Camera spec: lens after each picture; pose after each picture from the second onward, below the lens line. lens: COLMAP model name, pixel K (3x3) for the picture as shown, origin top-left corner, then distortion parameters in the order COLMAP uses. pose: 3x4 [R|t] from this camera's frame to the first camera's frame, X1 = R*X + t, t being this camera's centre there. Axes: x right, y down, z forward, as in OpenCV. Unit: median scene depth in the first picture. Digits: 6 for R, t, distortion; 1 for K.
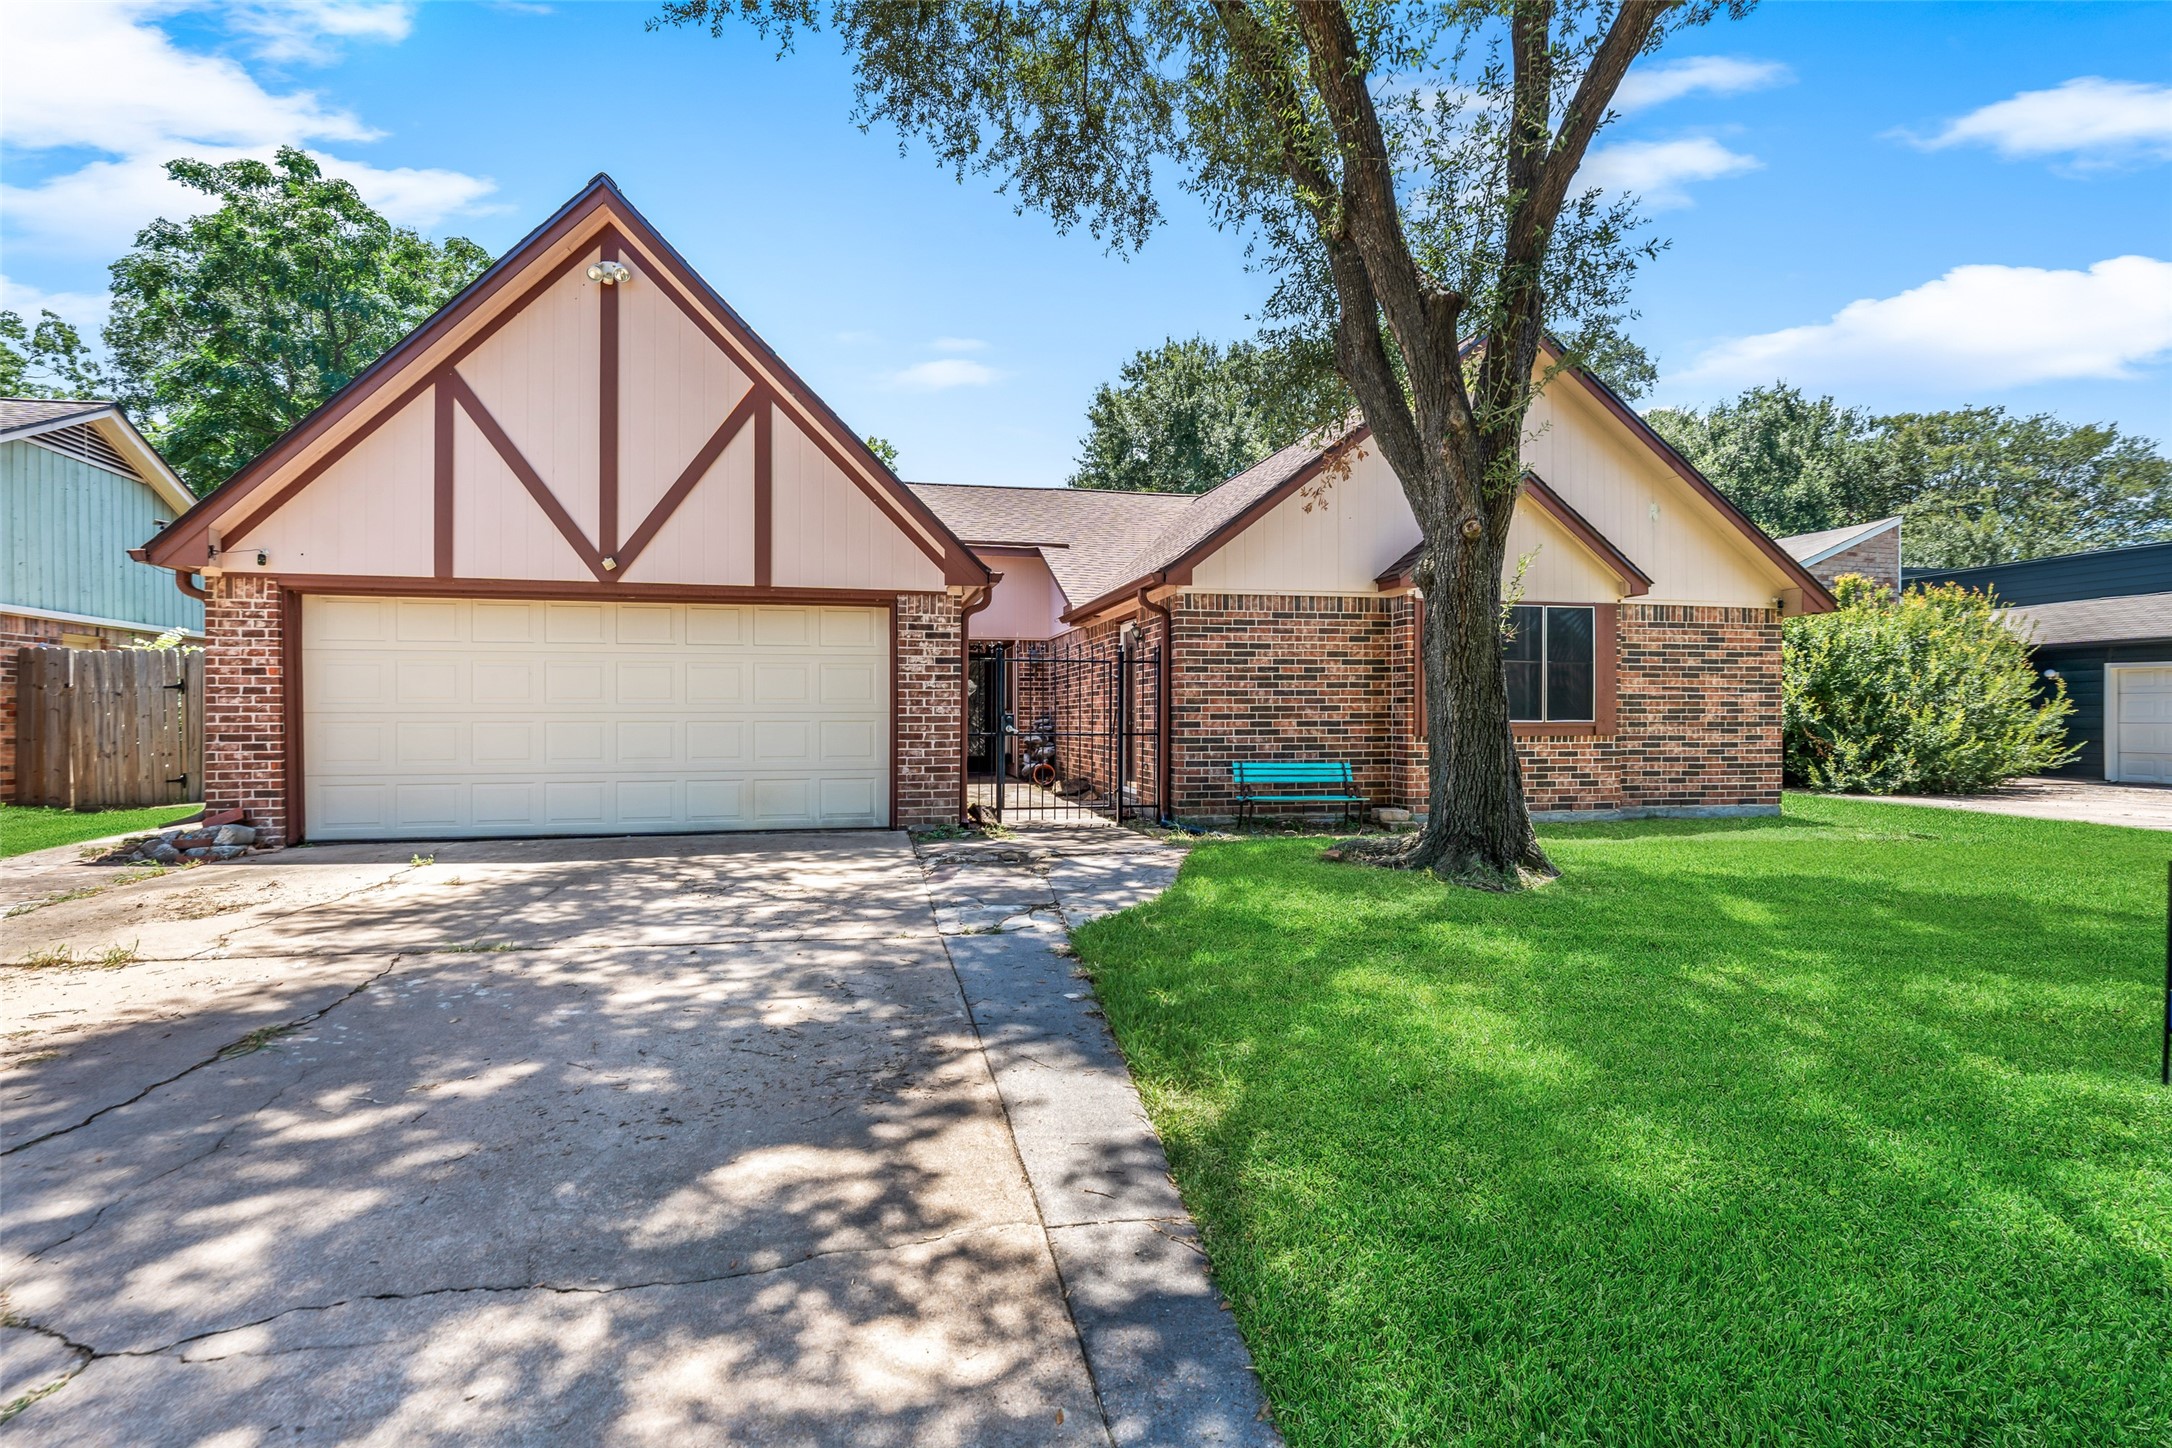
lens RADIAL K [[1099.9, 0, 1090.8], [0, 1099.9, 720.3], [0, 0, 1]] dist [0.001049, -0.000637]
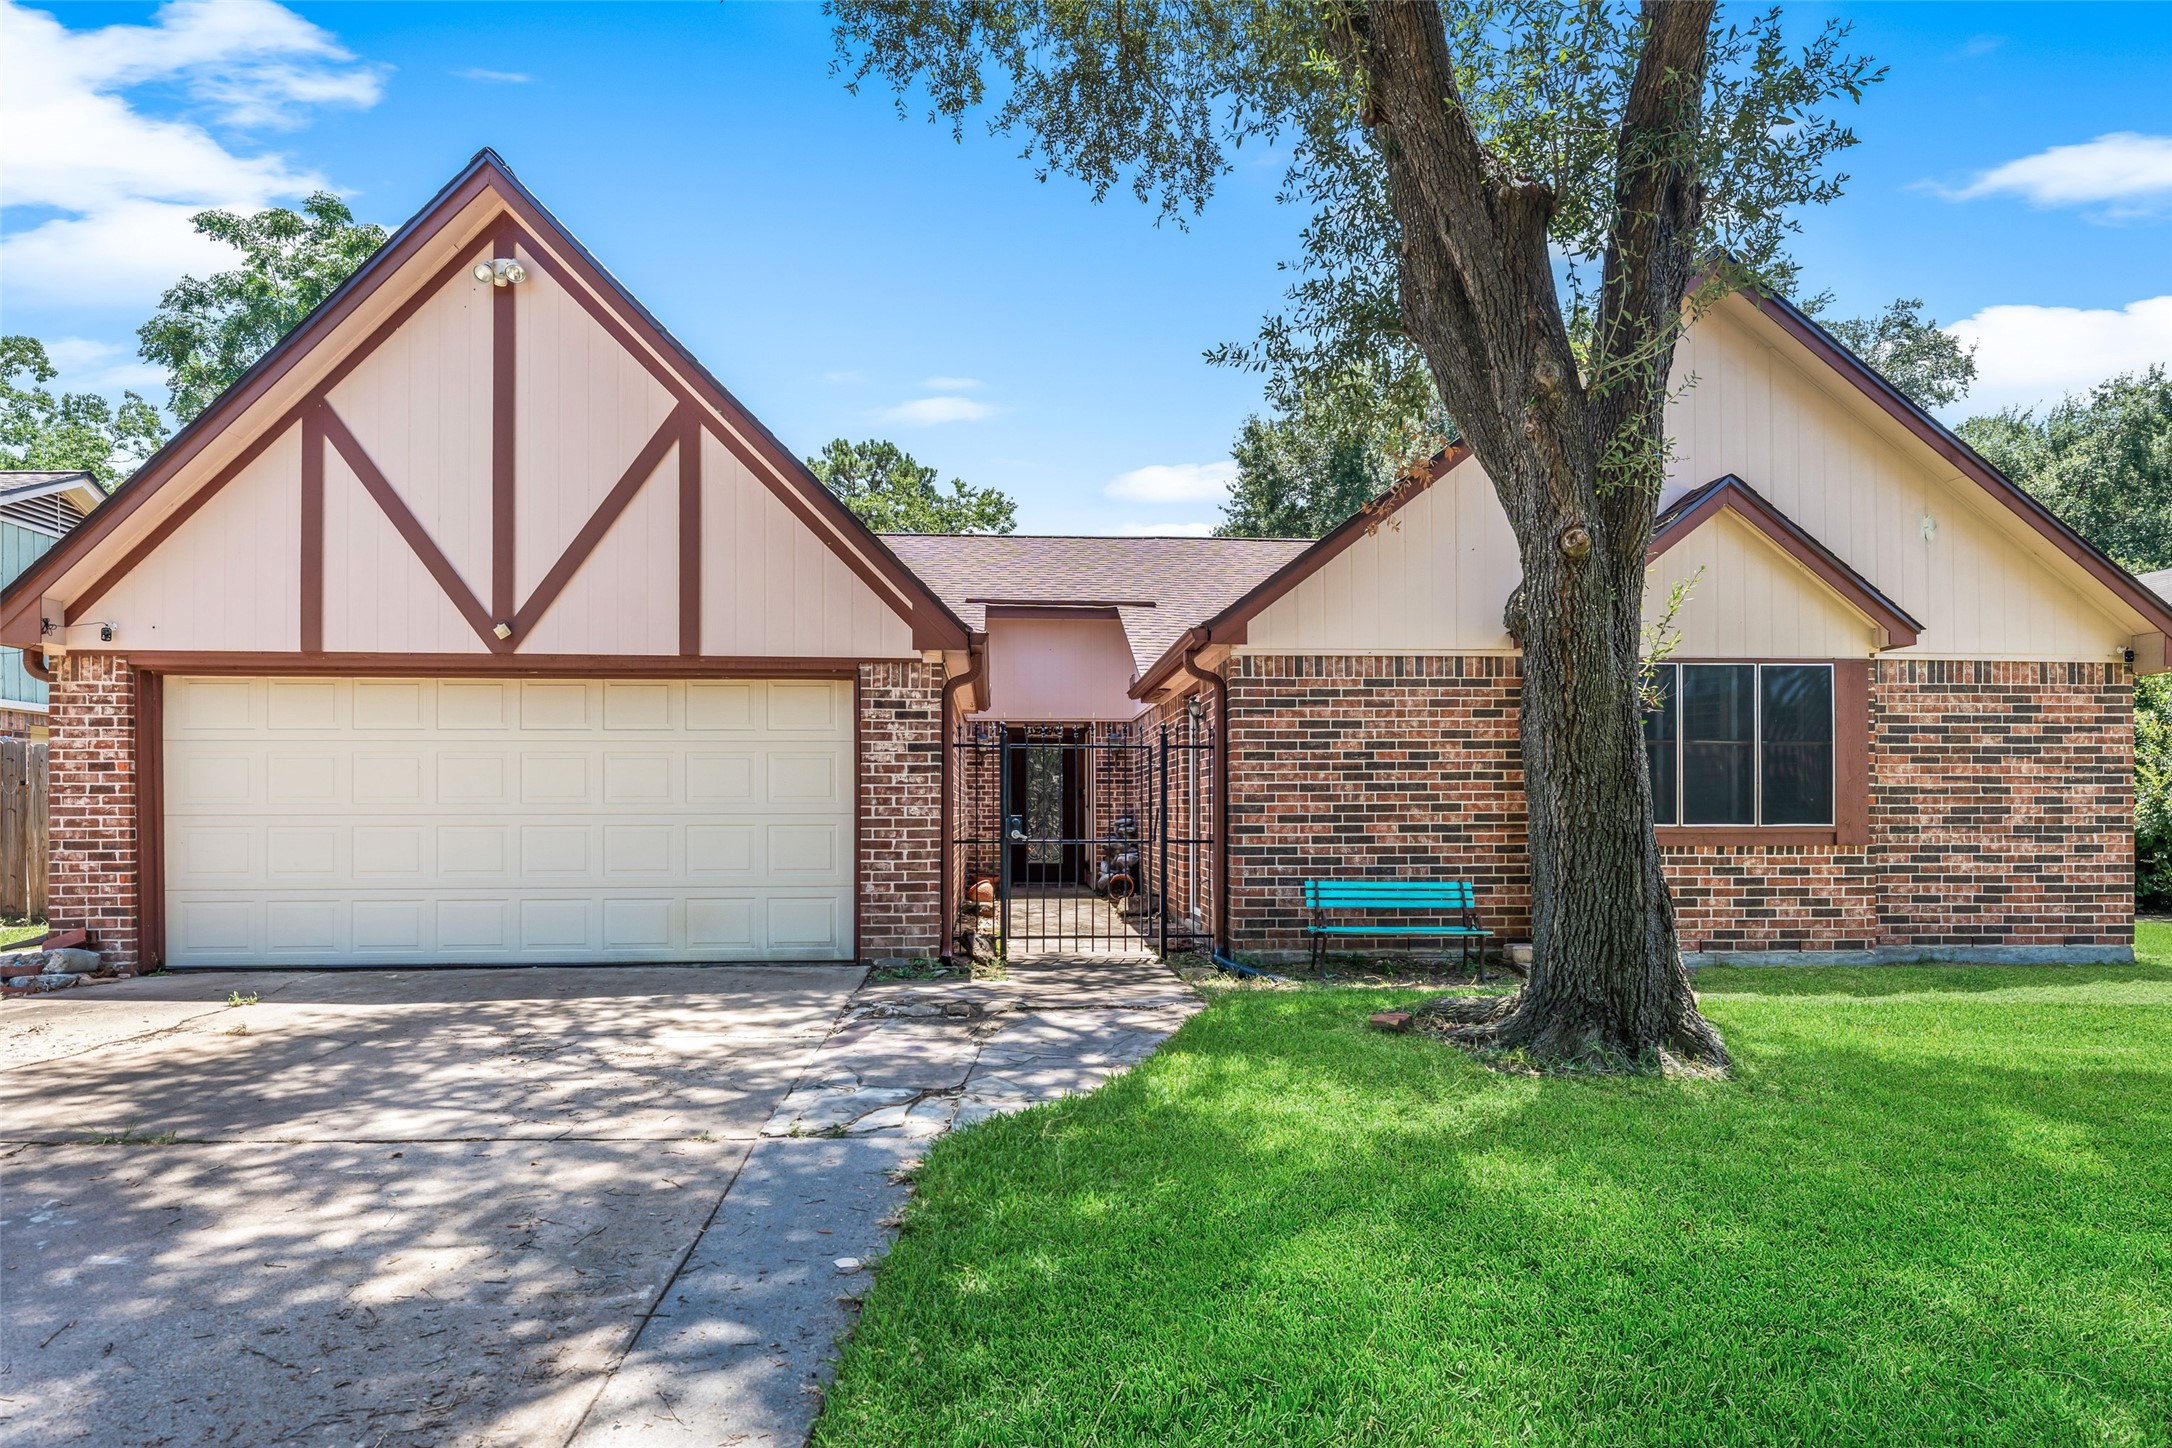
lens RADIAL K [[1253.7, 0, 1080.4], [0, 1253.7, 805.2], [0, 0, 1]] dist [0.001327, 0.000679]
pose [[0.988219, -0.001189, -0.153039, 0.106470], [-0.000023, 0.999969, -0.007920, -0.005937], [0.153043, 0.007830, 0.988188, 0.133331]]
